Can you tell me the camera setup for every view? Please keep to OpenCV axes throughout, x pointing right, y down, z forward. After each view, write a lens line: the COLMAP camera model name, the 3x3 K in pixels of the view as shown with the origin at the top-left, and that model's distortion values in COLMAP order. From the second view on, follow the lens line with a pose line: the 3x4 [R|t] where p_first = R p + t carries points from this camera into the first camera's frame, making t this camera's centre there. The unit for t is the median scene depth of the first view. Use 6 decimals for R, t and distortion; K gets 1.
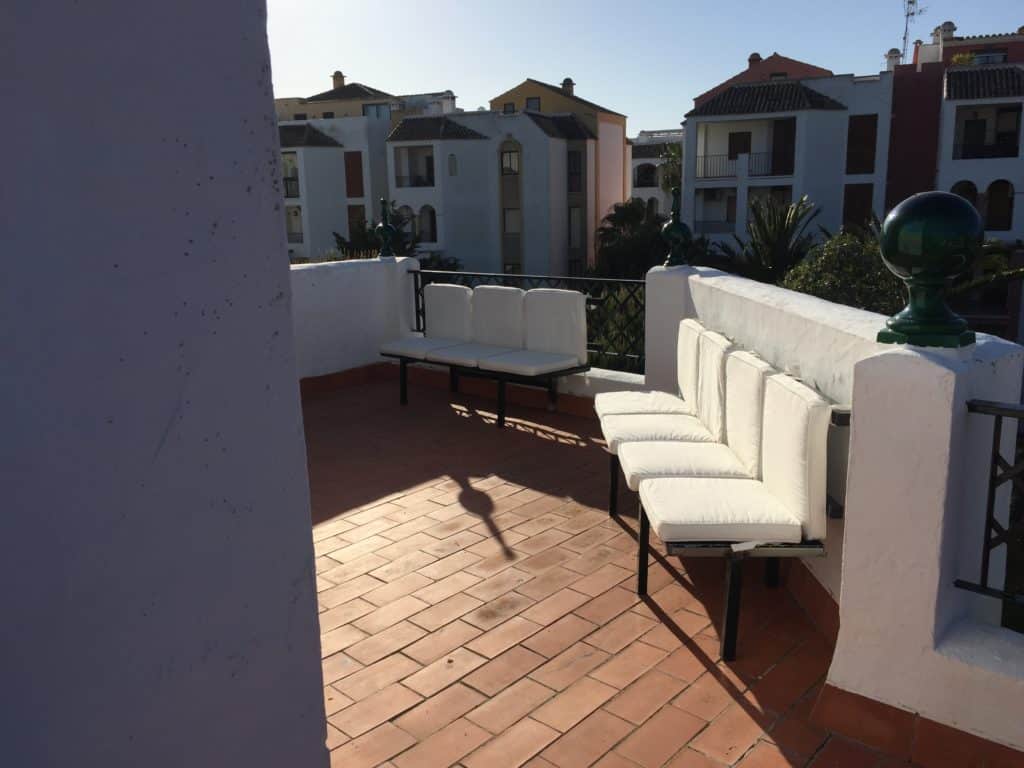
lens RADIAL K [[852.5, 0, 512.0], [0, 852.5, 384.0], [0, 0, 1]] dist [0.063870, -0.137797]
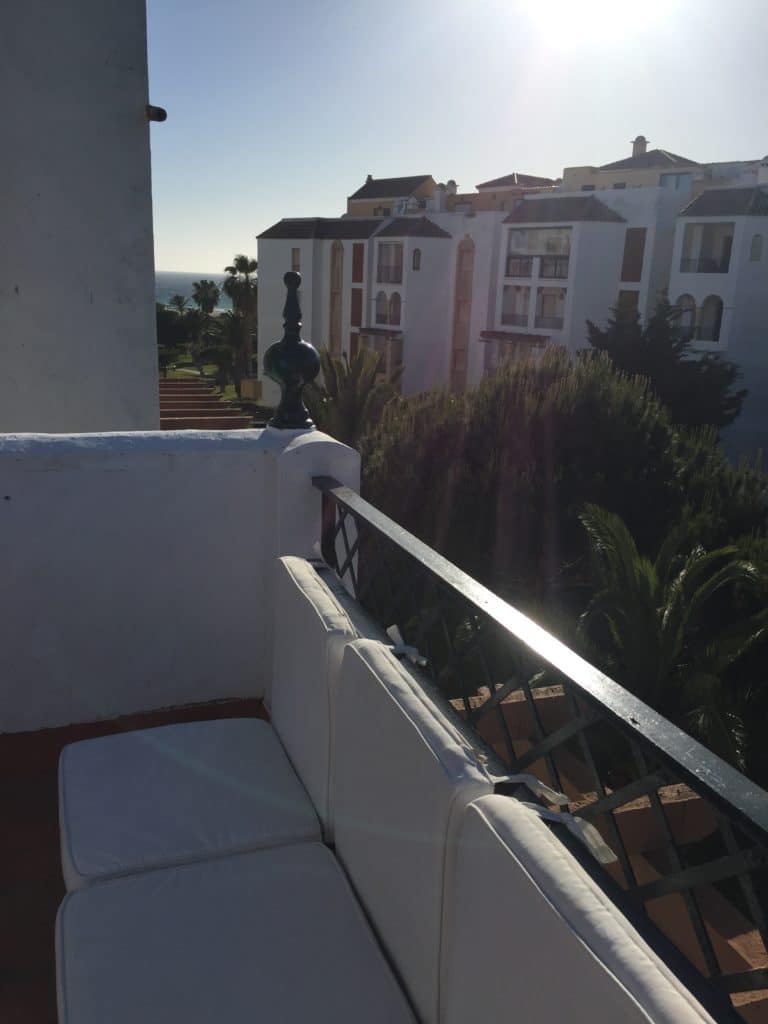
lens RADIAL K [[852.5, 0, 384.0], [0, 852.5, 512.0], [0, 0, 1]] dist [0.063870, -0.137797]
pose [[0.885013, 0.173196, -0.432151, 0.011794], [-0.151805, 0.984850, 0.083819, -0.023654], [0.440121, -0.008579, 0.897897, 0.110263]]
